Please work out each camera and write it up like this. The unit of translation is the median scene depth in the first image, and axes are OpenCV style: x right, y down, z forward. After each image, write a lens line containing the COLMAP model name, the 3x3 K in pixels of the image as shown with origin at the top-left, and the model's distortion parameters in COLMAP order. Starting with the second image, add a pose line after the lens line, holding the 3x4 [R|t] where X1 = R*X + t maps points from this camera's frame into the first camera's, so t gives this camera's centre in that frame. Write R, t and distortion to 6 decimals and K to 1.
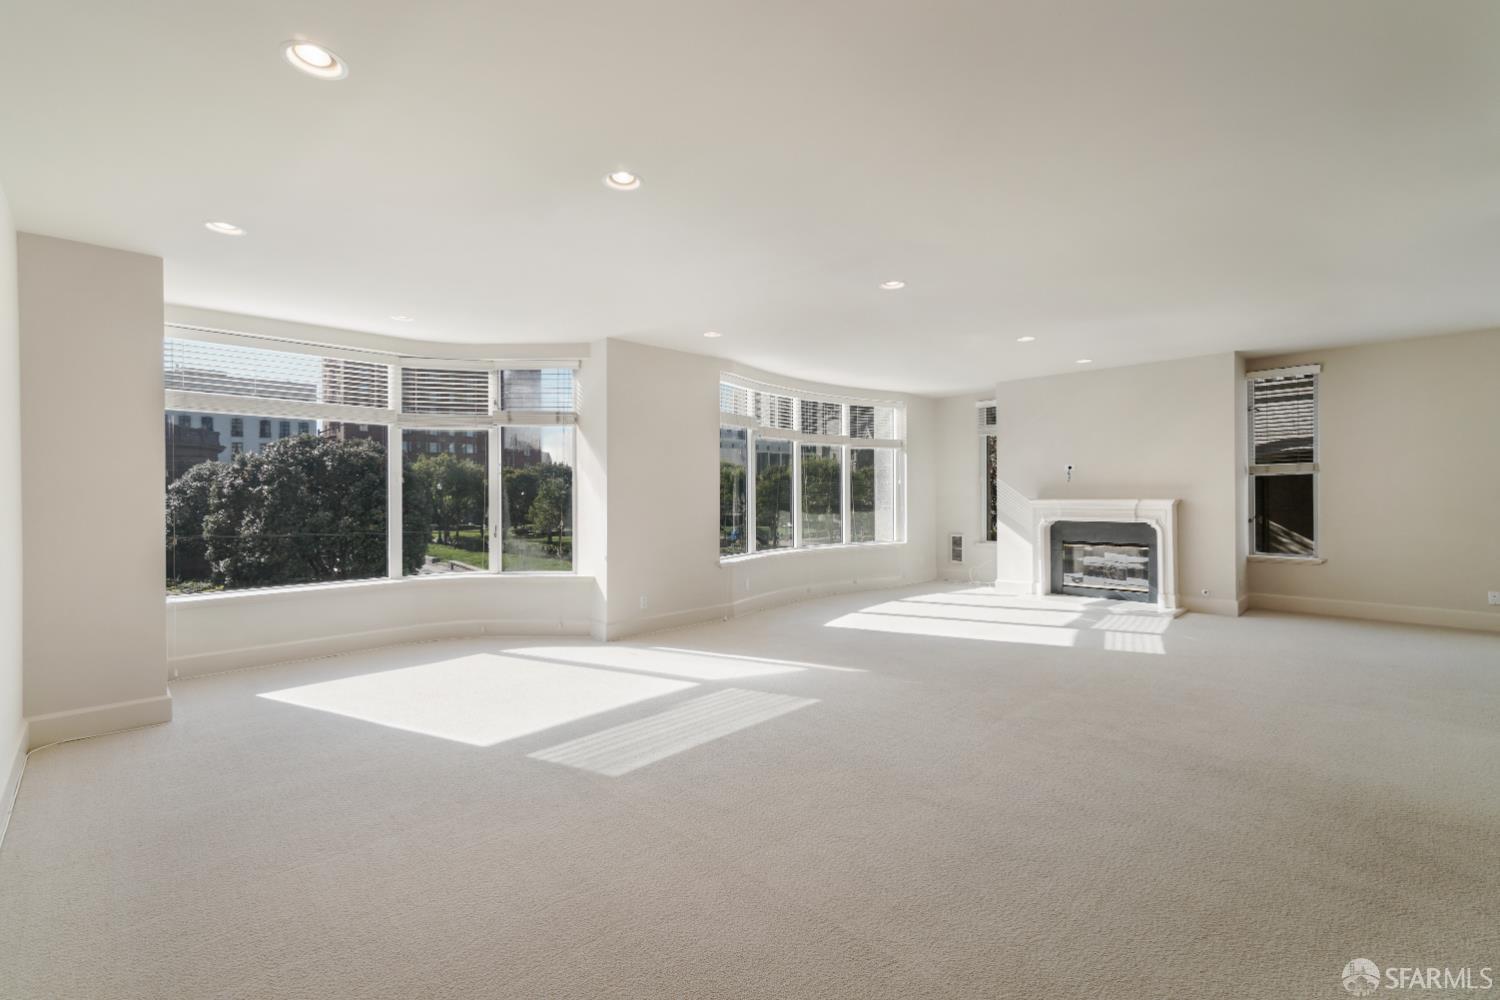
lens RADIAL K [[650.5, 0, 731.3], [0, 650.5, 494.2], [0, 0, 1]] dist [0.001497, 0.000243]
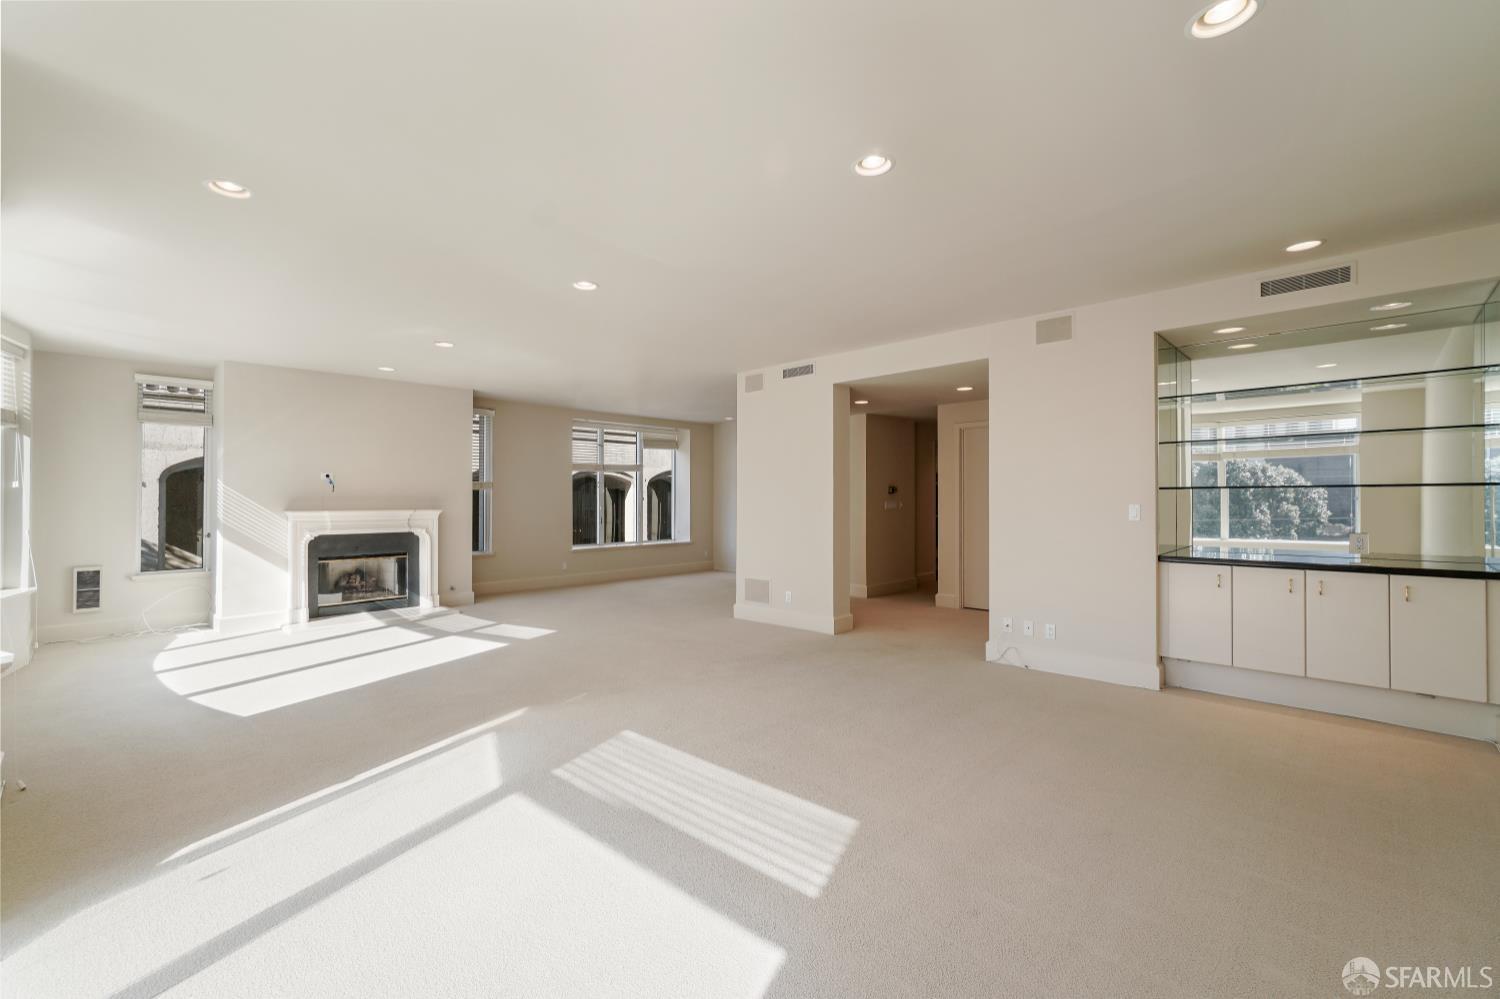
lens RADIAL K [[650.5, 0, 731.3], [0, 650.5, 493.7], [0, 0, 1]] dist [0.001497, 0.000243]
pose [[-0.026278, 0.021740, 0.999418, -0.446593], [0.004551, 0.999756, -0.021628, 0.006442], [-0.999644, 0.003980, -0.026371, 0.507390]]
